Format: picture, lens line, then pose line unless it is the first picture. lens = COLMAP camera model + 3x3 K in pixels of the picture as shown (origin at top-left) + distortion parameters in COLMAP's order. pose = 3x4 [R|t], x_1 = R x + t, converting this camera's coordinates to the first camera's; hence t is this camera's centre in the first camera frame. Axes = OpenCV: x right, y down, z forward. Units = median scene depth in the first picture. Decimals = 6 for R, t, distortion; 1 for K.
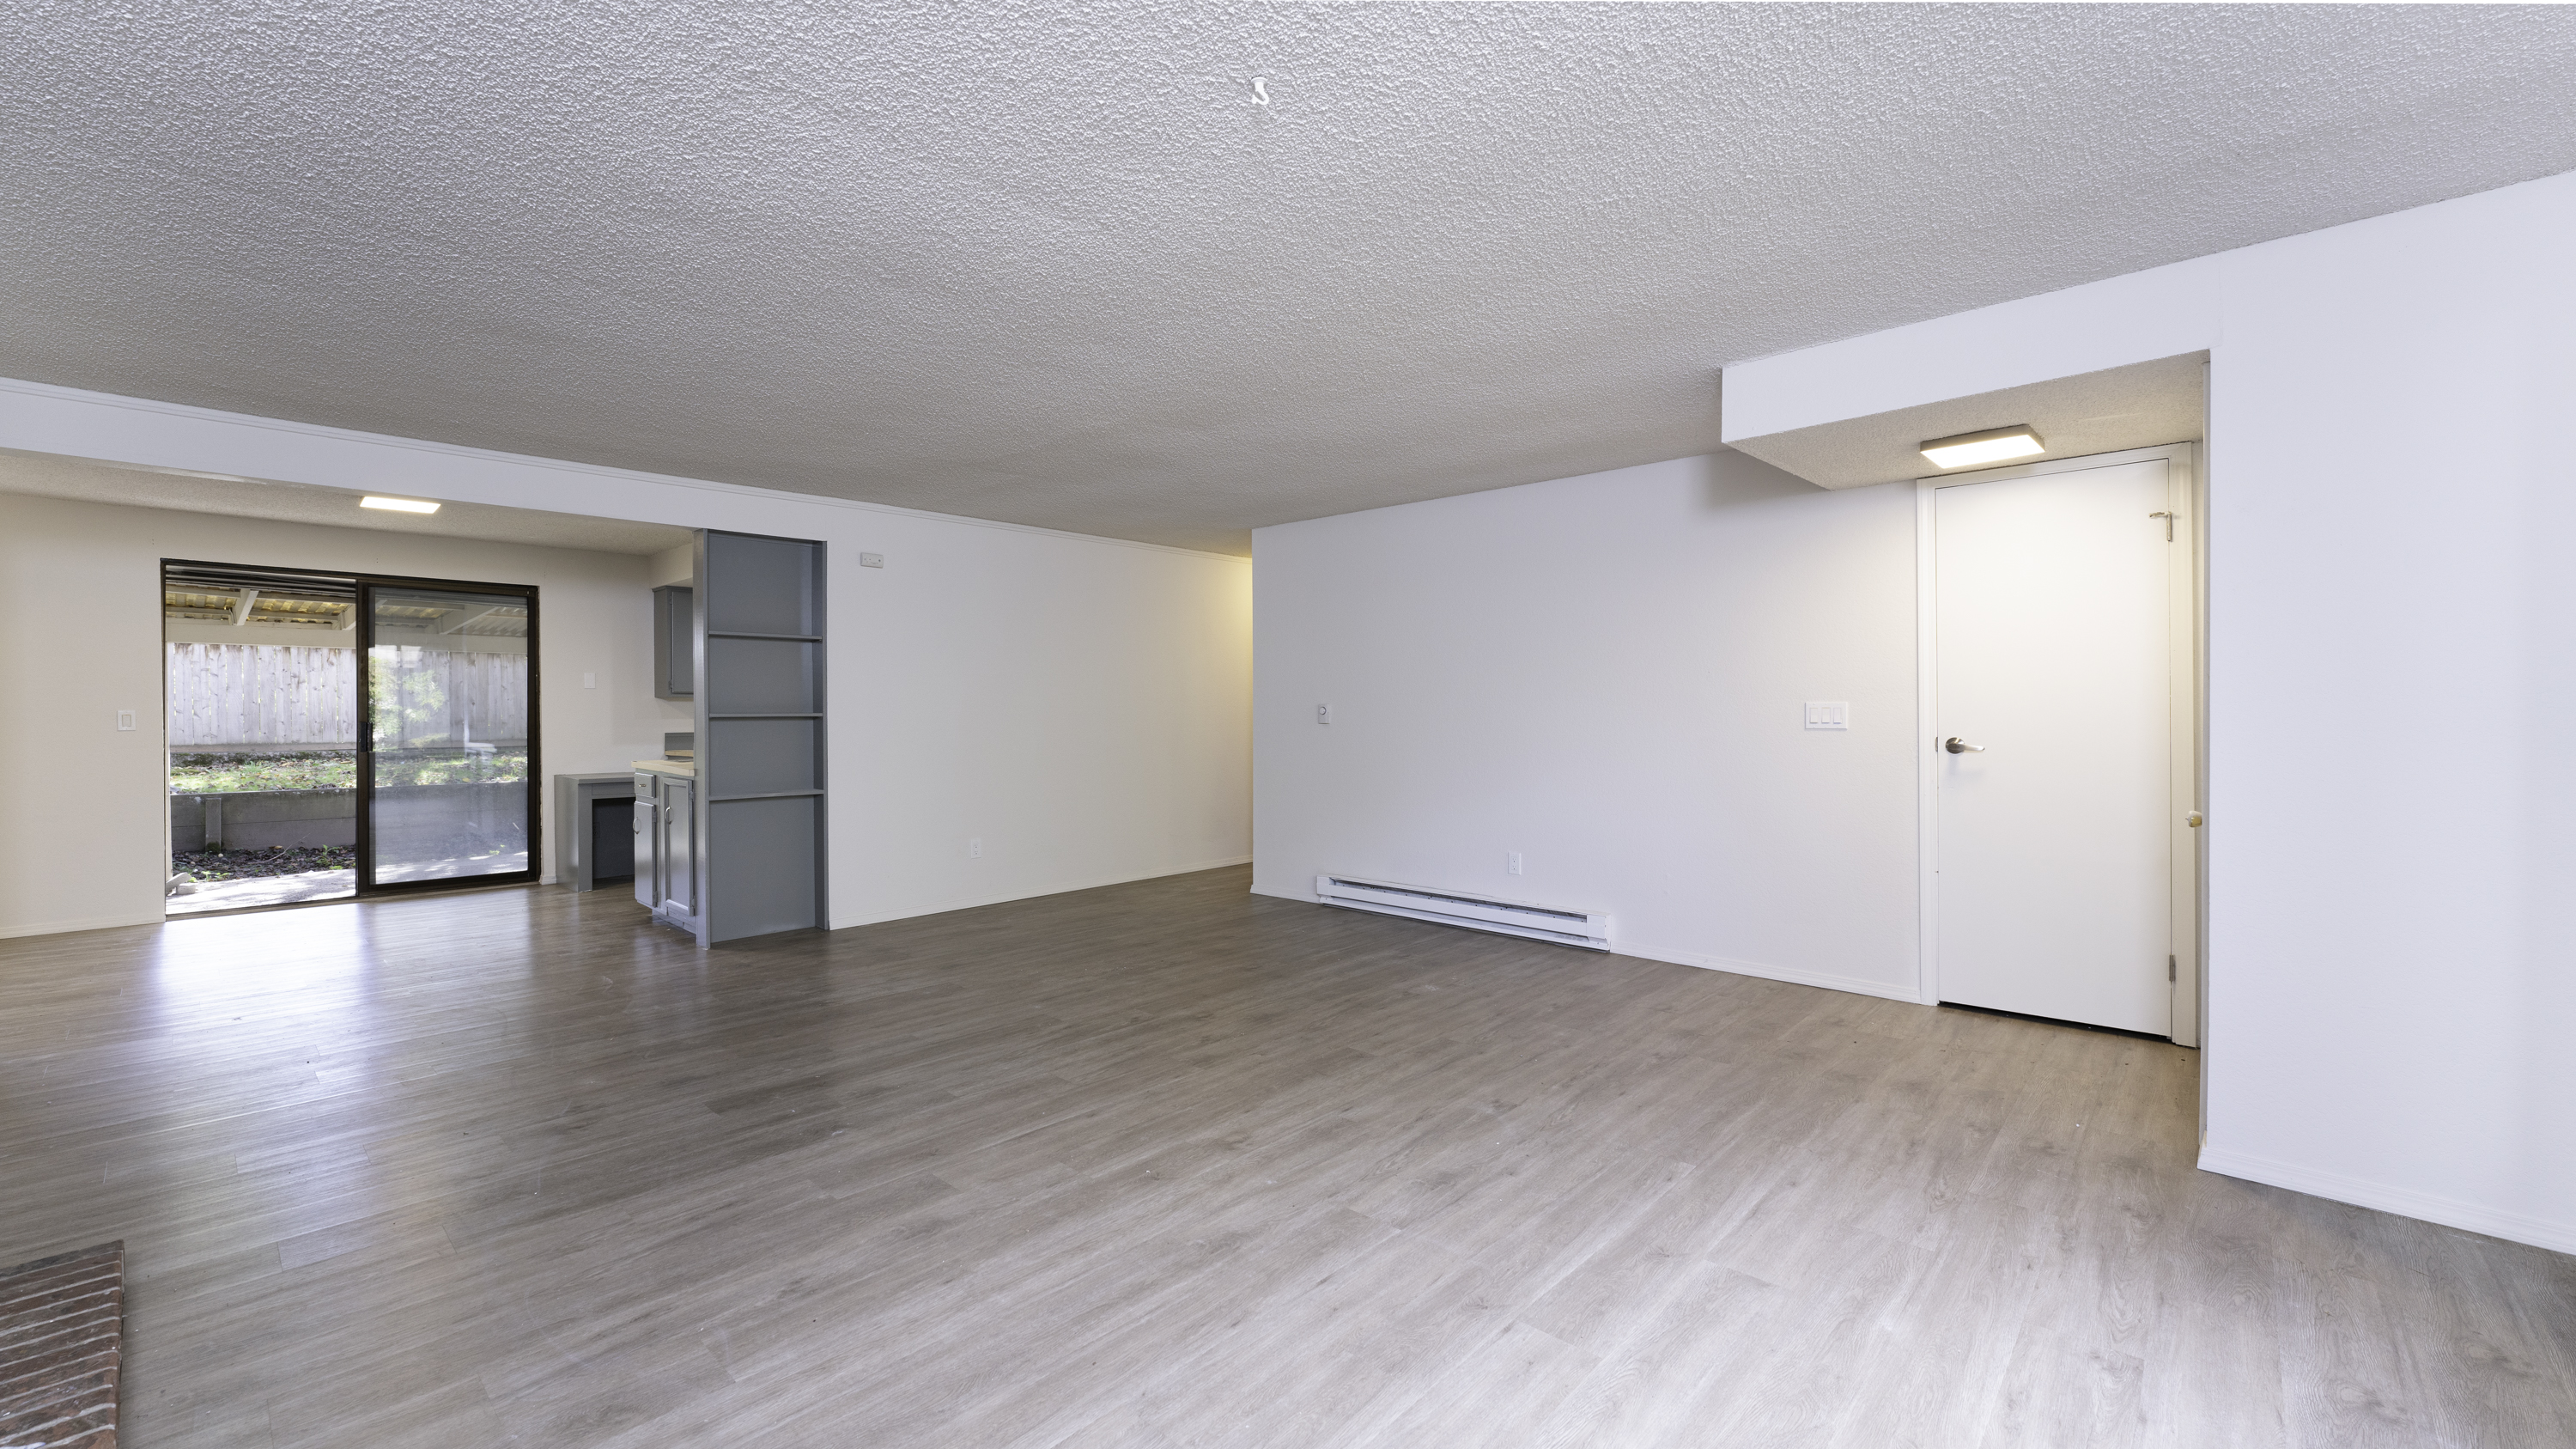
lens RADIAL K [[1020.2, 0, 1294.0], [0, 1020.2, 715.6], [0, 0, 1]] dist [-0.001124, -0.000013]
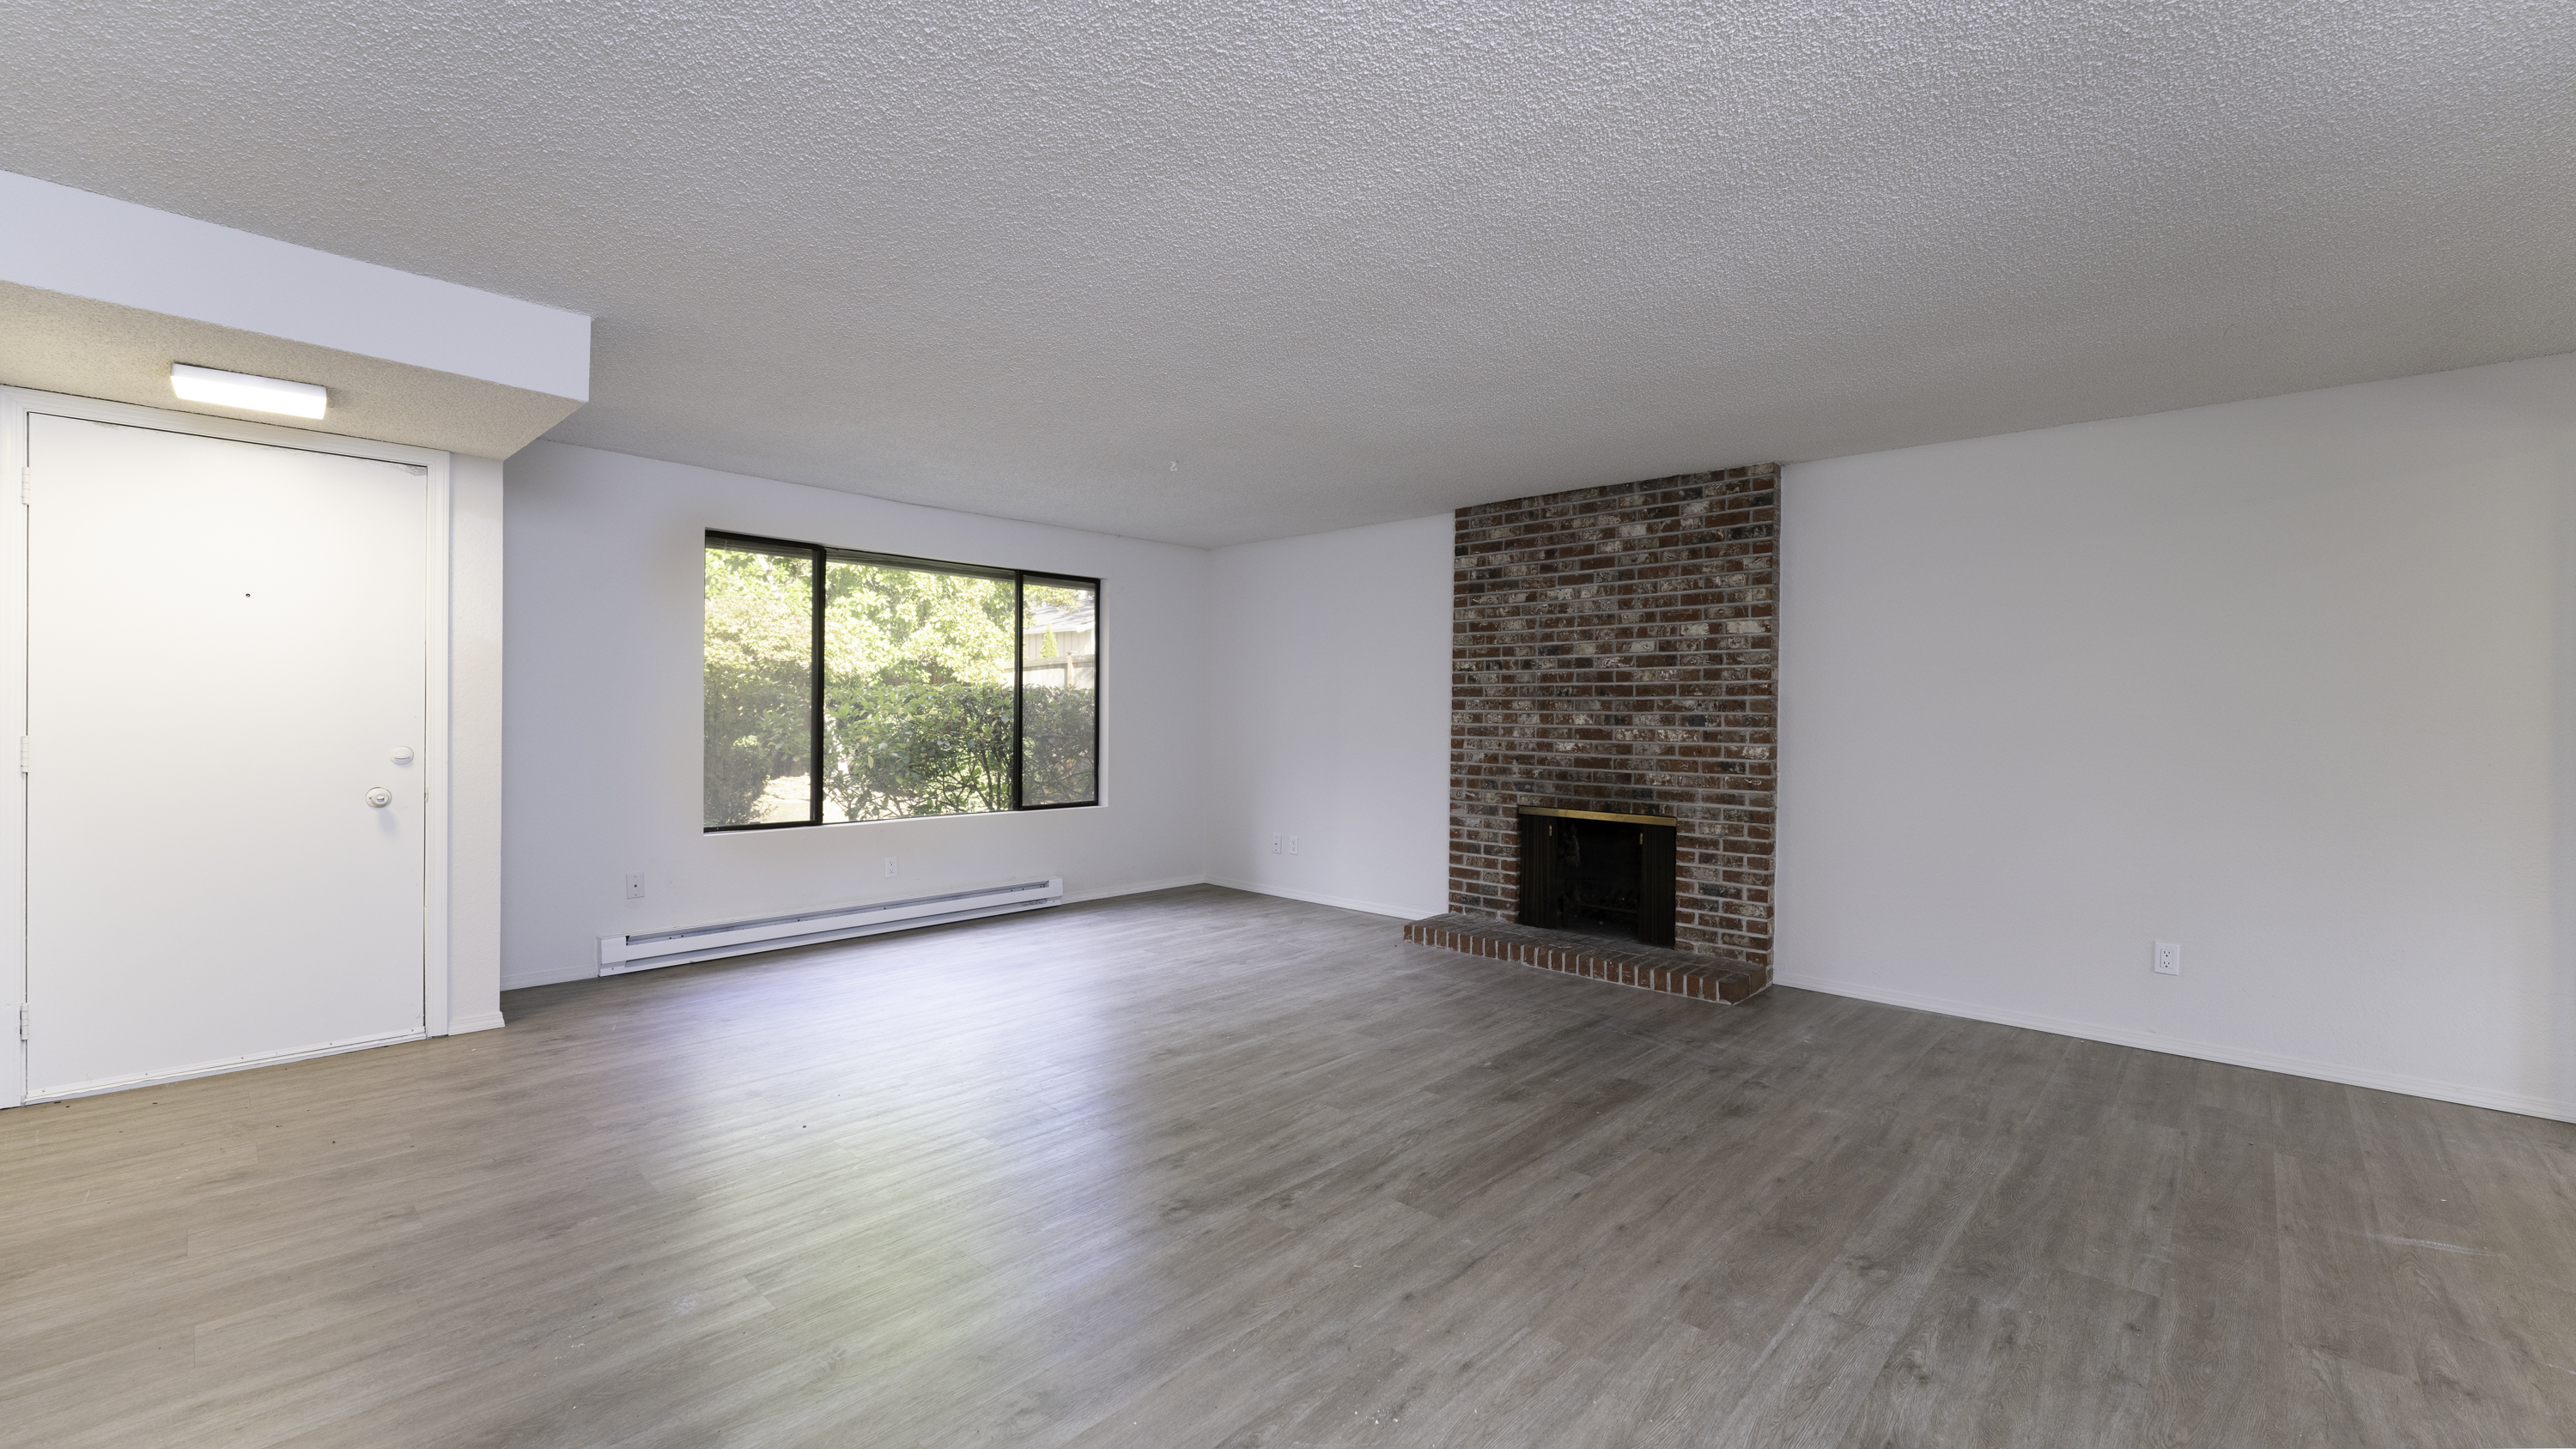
lens RADIAL K [[1019.9, 0, 1283.2], [0, 1019.9, 716.3], [0, 0, 1]] dist [-0.001124, -0.000013]
pose [[-0.999793, -0.007154, 0.019070, -0.218700], [-0.006951, 0.999919, 0.010699, -0.018357], [-0.019145, 0.010565, -0.999761, 2.177191]]
